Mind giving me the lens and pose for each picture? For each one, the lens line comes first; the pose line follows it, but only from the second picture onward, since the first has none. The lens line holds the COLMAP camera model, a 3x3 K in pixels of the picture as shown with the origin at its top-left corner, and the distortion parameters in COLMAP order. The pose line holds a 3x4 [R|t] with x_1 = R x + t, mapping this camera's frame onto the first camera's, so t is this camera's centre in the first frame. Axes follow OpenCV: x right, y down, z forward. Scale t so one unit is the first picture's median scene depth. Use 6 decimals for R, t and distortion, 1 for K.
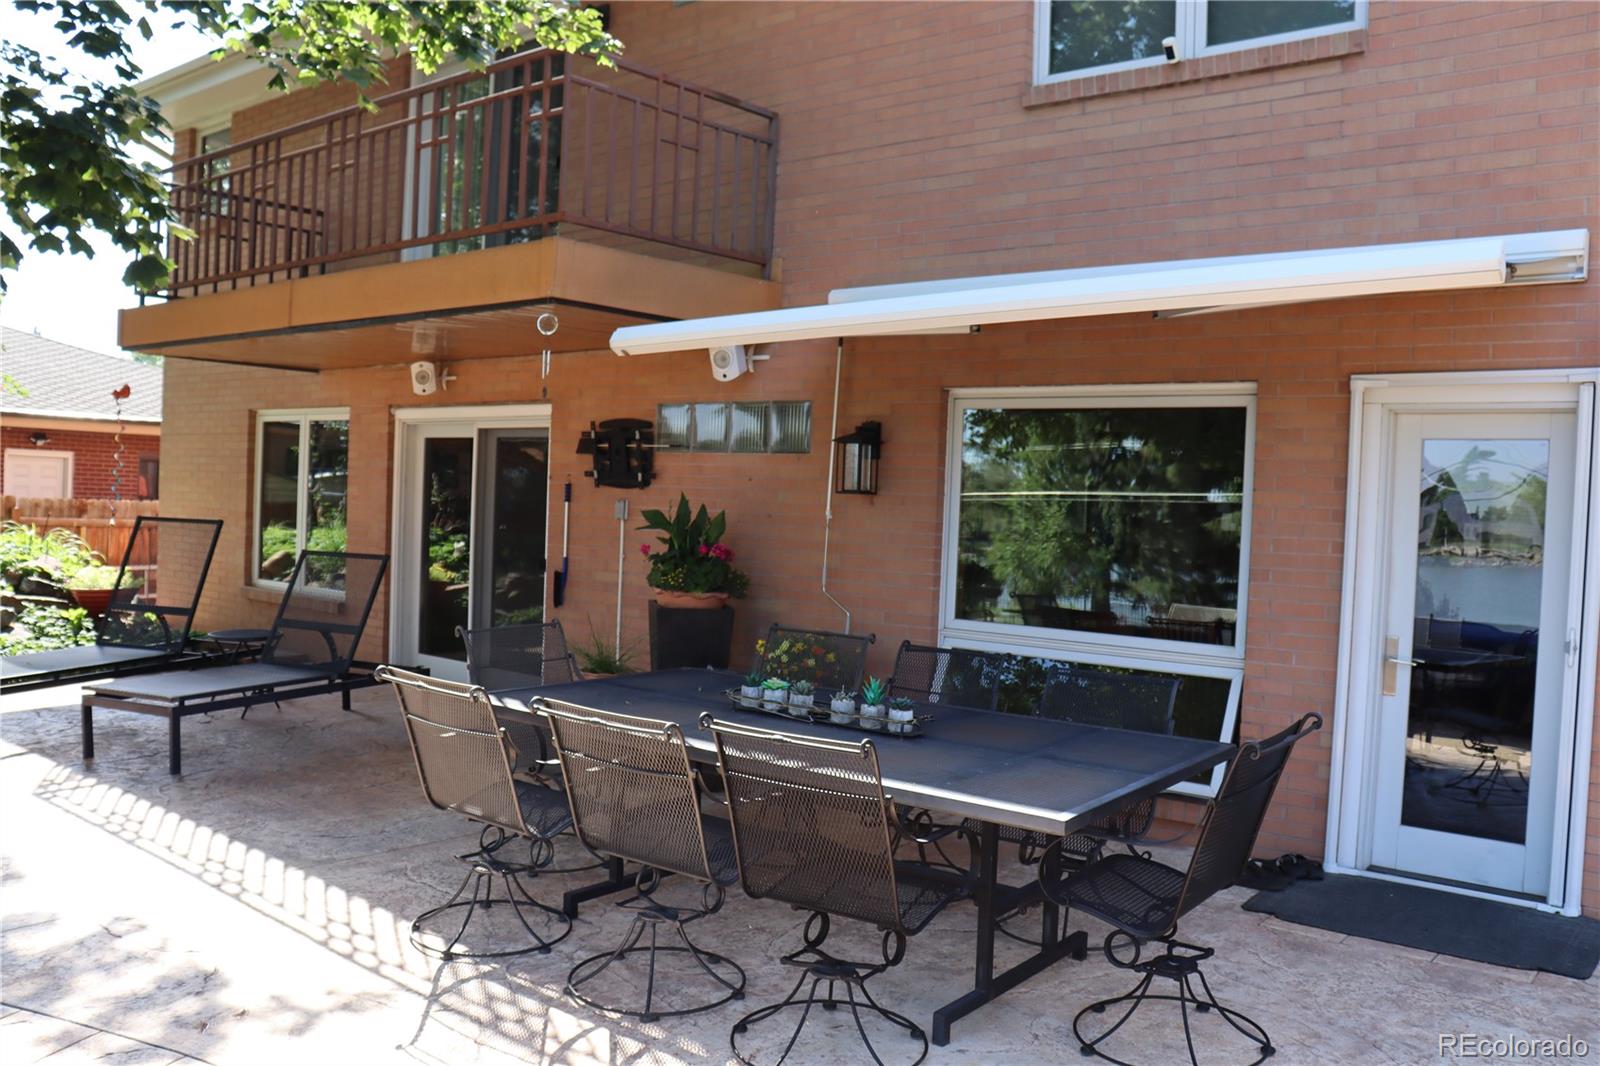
lens RADIAL K [[1273.7, 0, 800.0], [0, 1273.7, 533.0], [0, 0, 1]] dist [-0.169284, 0.158917]
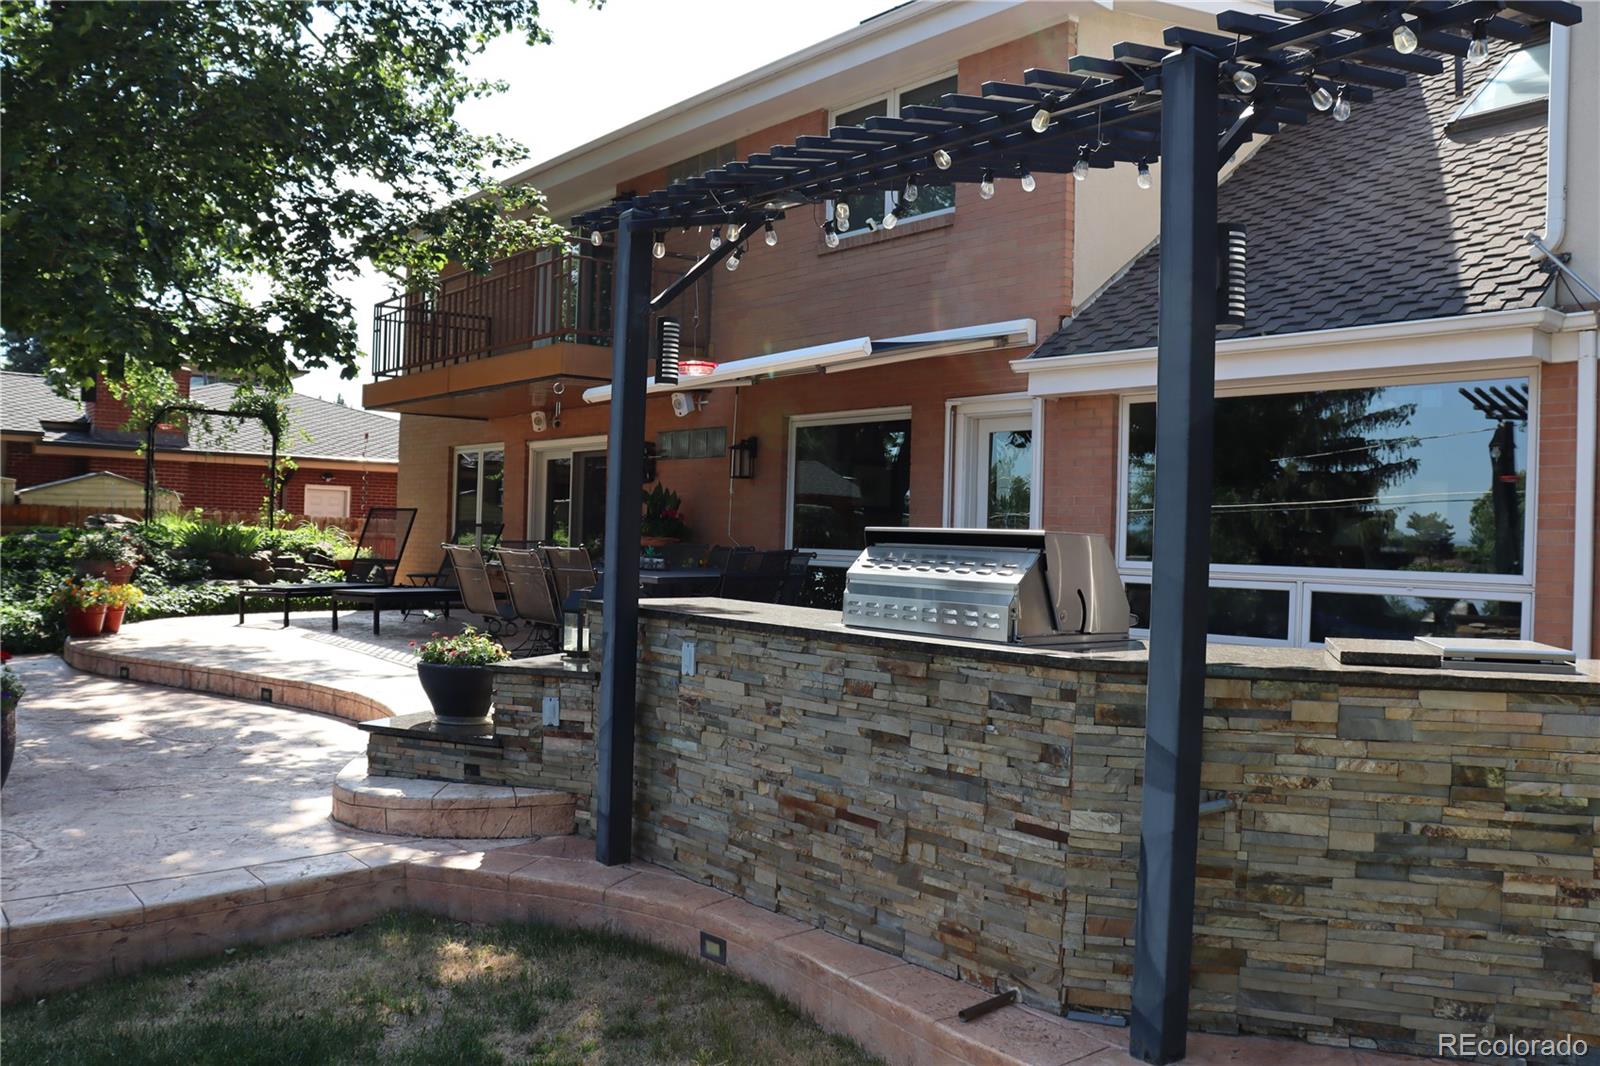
lens RADIAL K [[1273.7, 0, 800.0], [0, 1273.7, 533.0], [0, 0, 1]] dist [-0.169284, 0.158917]
pose [[0.979054, -0.010421, -0.203334, 0.394135], [0.002468, 0.999223, -0.039330, 0.093102], [0.203586, 0.038004, 0.978319, -0.567410]]
